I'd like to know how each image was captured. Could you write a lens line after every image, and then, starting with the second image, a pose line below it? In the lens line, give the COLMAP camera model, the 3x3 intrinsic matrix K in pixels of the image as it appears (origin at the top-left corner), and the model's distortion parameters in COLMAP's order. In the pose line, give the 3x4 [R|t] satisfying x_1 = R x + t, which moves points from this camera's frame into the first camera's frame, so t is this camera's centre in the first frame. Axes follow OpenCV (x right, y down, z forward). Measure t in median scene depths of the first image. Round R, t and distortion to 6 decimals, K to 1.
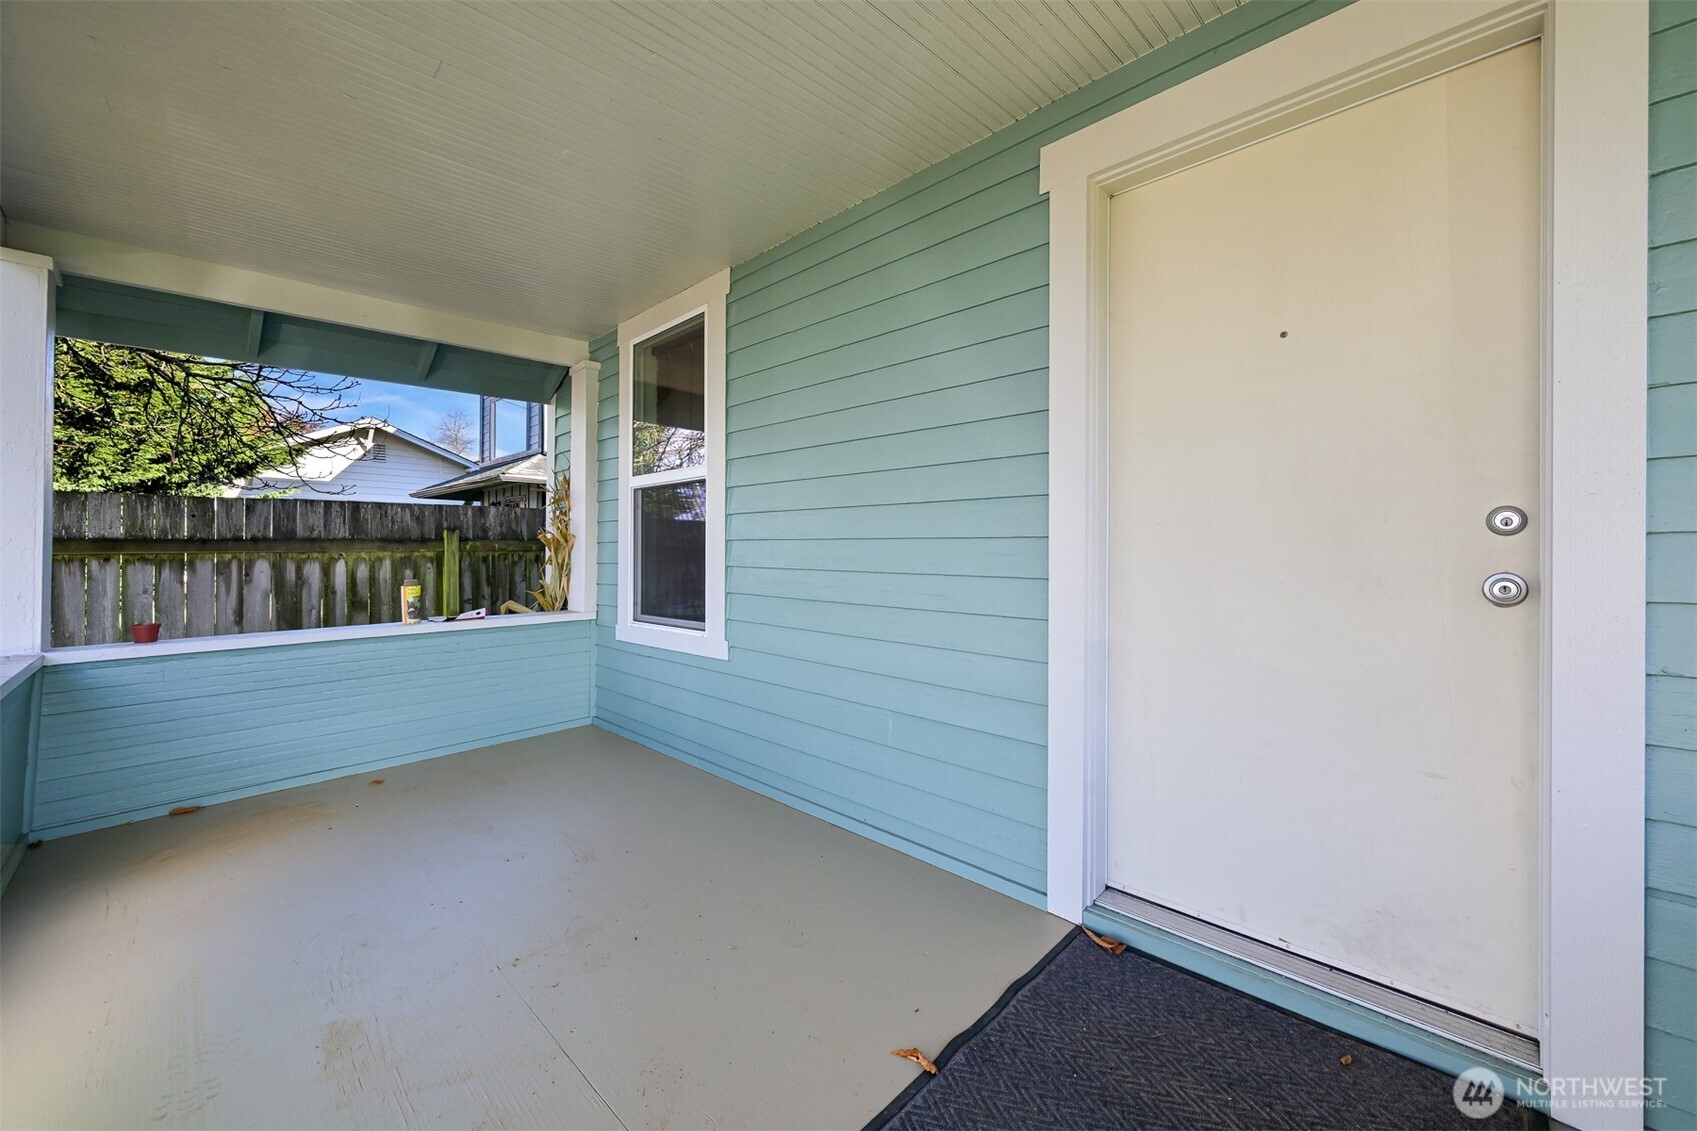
lens RADIAL K [[682.8, 0, 848.6], [0, 682.8, 557.1], [0, 0, 1]] dist [0.000997, 0.000086]
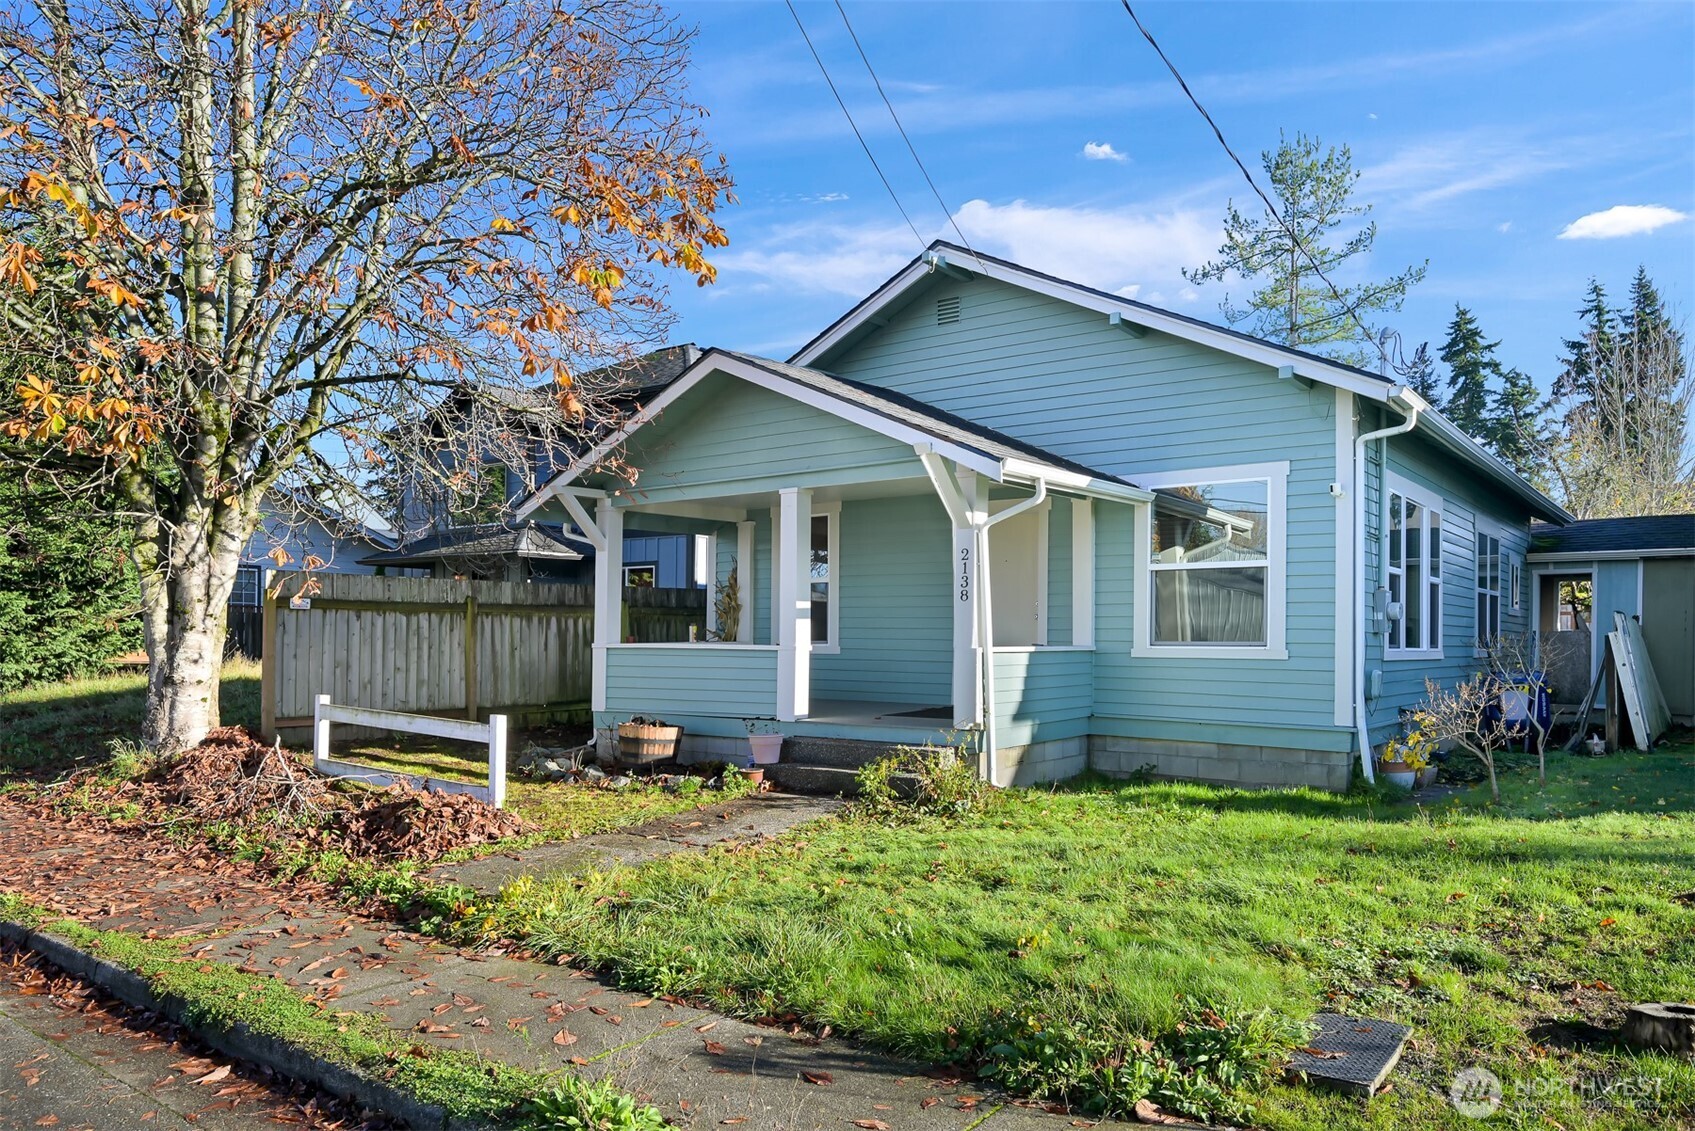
lens RADIAL K [[1123.7, 0, 850.3], [0, 1123.7, 606.0], [0, 0, 1]] dist [0.005730, 0.000460]
pose [[0.990589, 0.008012, 0.136639, -0.518344], [-0.003279, 0.999388, -0.034829, 0.085358], [-0.136834, 0.034053, 0.990008, -2.302003]]
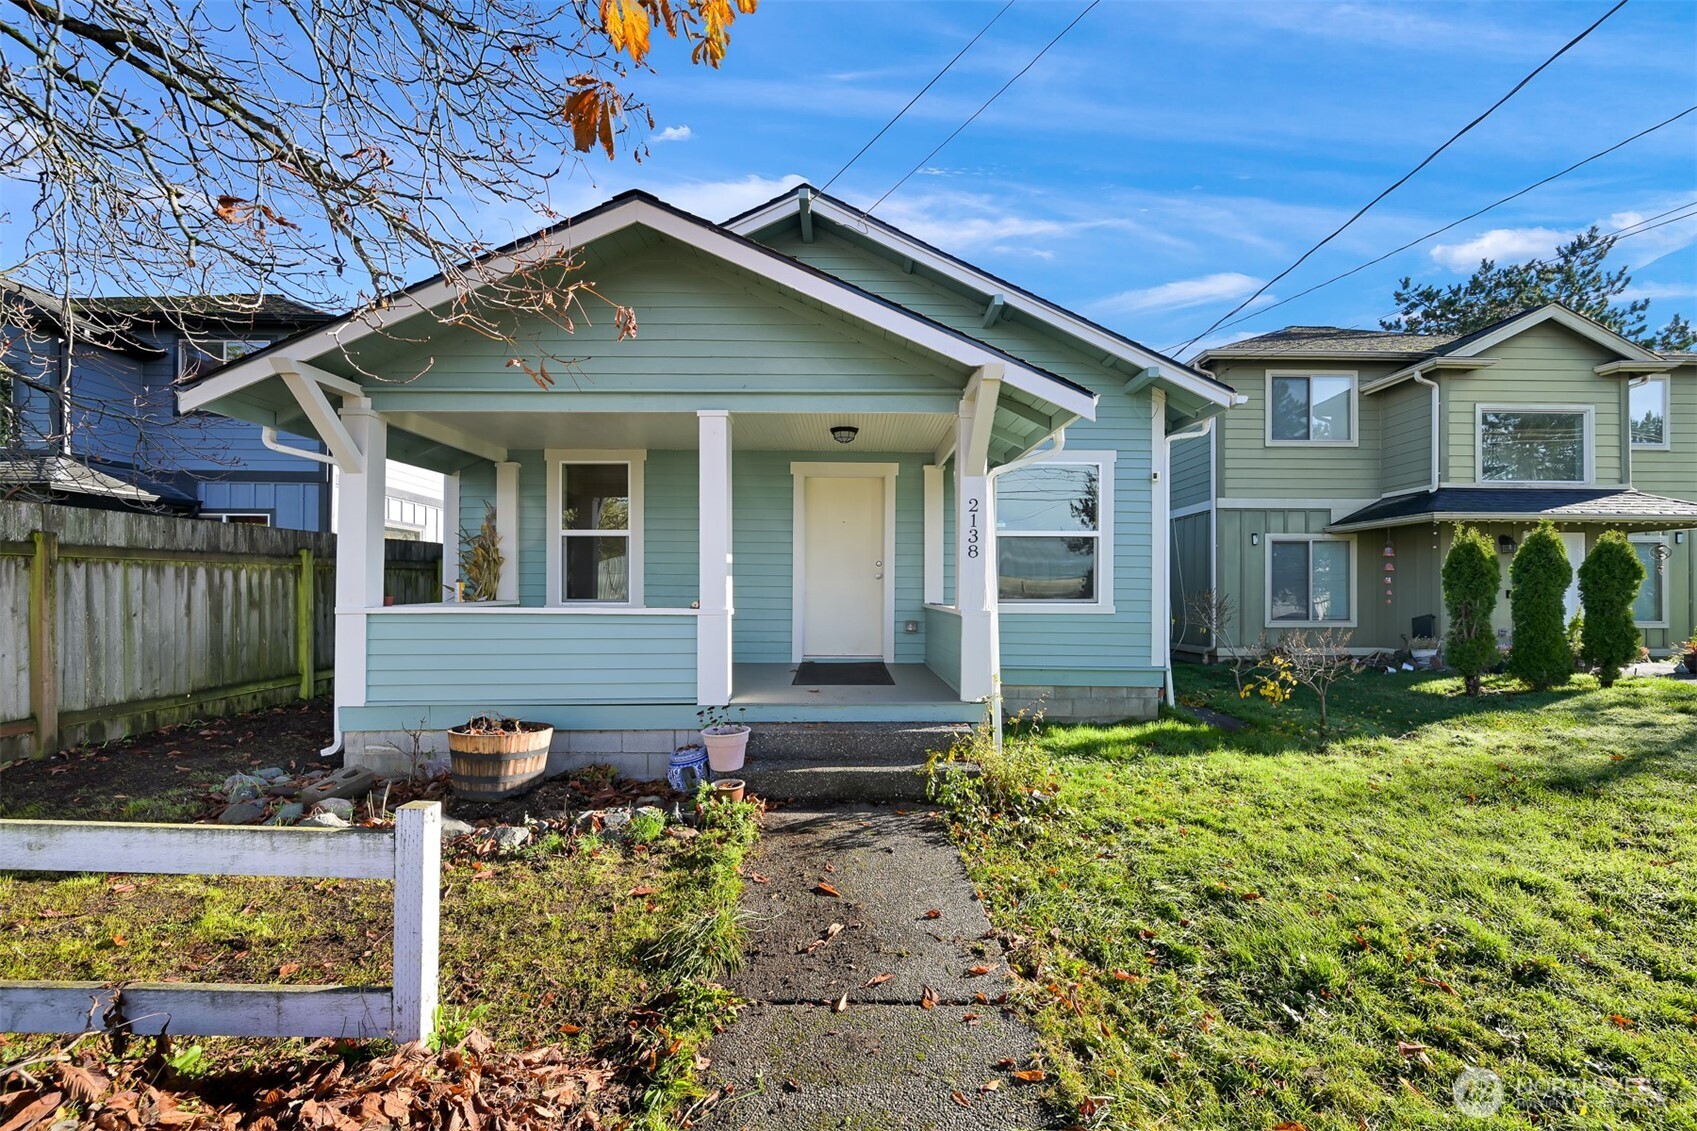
lens RADIAL K [[675.9, 0, 853.5], [0, 675.9, 584.4], [0, 0, 1]] dist [-0.001254, 0.000009]
pose [[0.702342, 0.008918, 0.711784, -0.975353], [0.001009, 0.999908, -0.013524, 0.060027], [-0.711839, 0.010216, 0.702268, -0.854185]]
